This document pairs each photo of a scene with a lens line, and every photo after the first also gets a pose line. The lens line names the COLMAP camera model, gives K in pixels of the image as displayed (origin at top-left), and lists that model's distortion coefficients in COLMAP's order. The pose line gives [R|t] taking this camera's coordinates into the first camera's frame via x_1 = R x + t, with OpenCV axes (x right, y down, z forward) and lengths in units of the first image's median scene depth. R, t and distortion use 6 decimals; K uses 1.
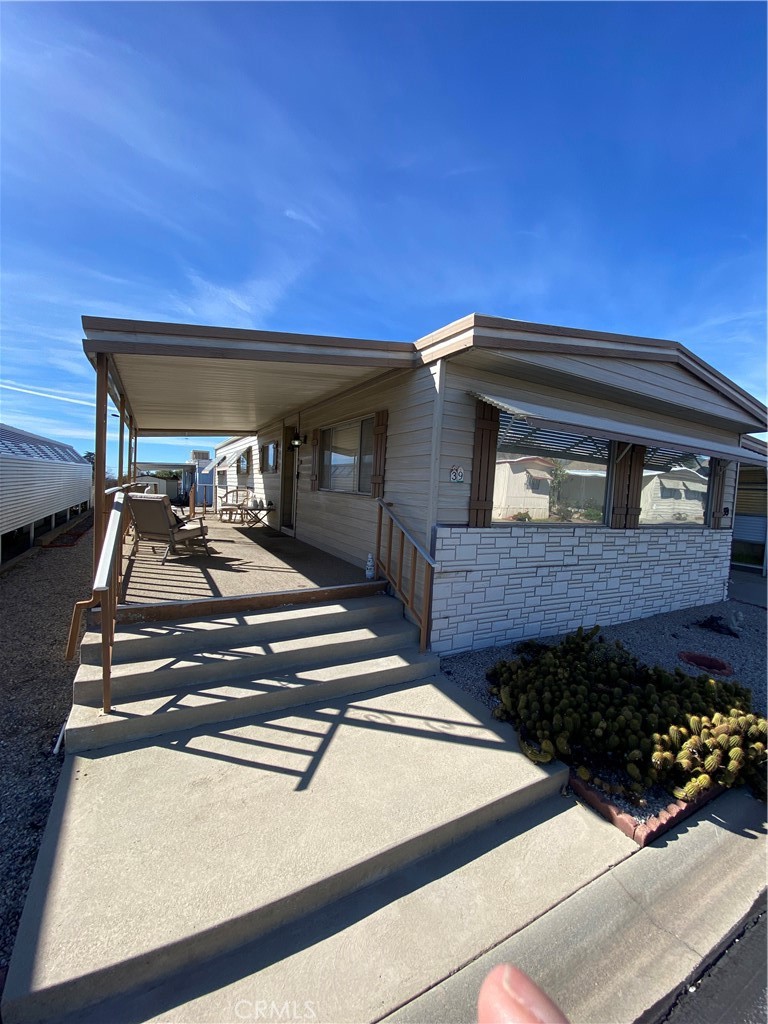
lens RADIAL K [[412.0, 0, 384.0], [0, 412.0, 512.0], [0, 0, 1]] dist [0.028040, -0.023169]
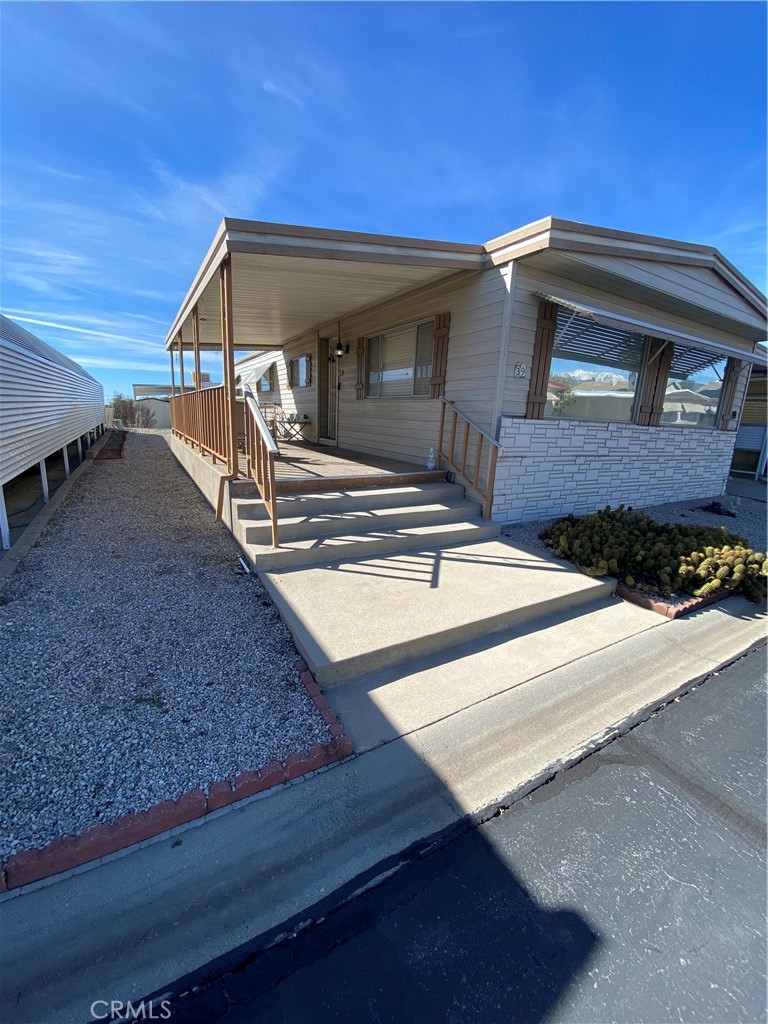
lens RADIAL K [[412.0, 0, 384.0], [0, 412.0, 512.0], [0, 0, 1]] dist [0.028040, -0.023169]
pose [[0.999739, -0.011744, 0.019621, -0.223918], [0.008246, 0.985467, 0.169664, 0.096379], [-0.021328, -0.169458, 0.985307, -0.192266]]
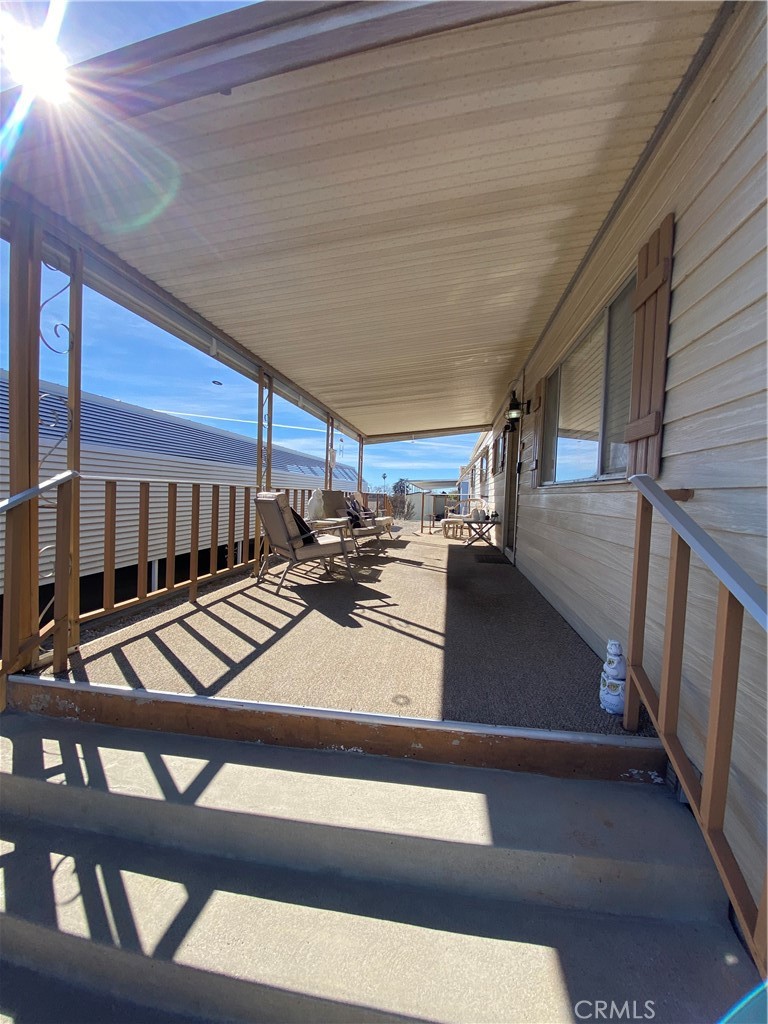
lens RADIAL K [[413.9, 0, 384.0], [0, 413.9, 512.0], [0, 0, 1]] dist [0.008874, -0.014225]
pose [[0.786479, -0.000747, -0.617617, 0.034736], [-0.027624, 0.998956, -0.036386, 0.013877], [0.616999, 0.045678, 0.785637, 0.705203]]
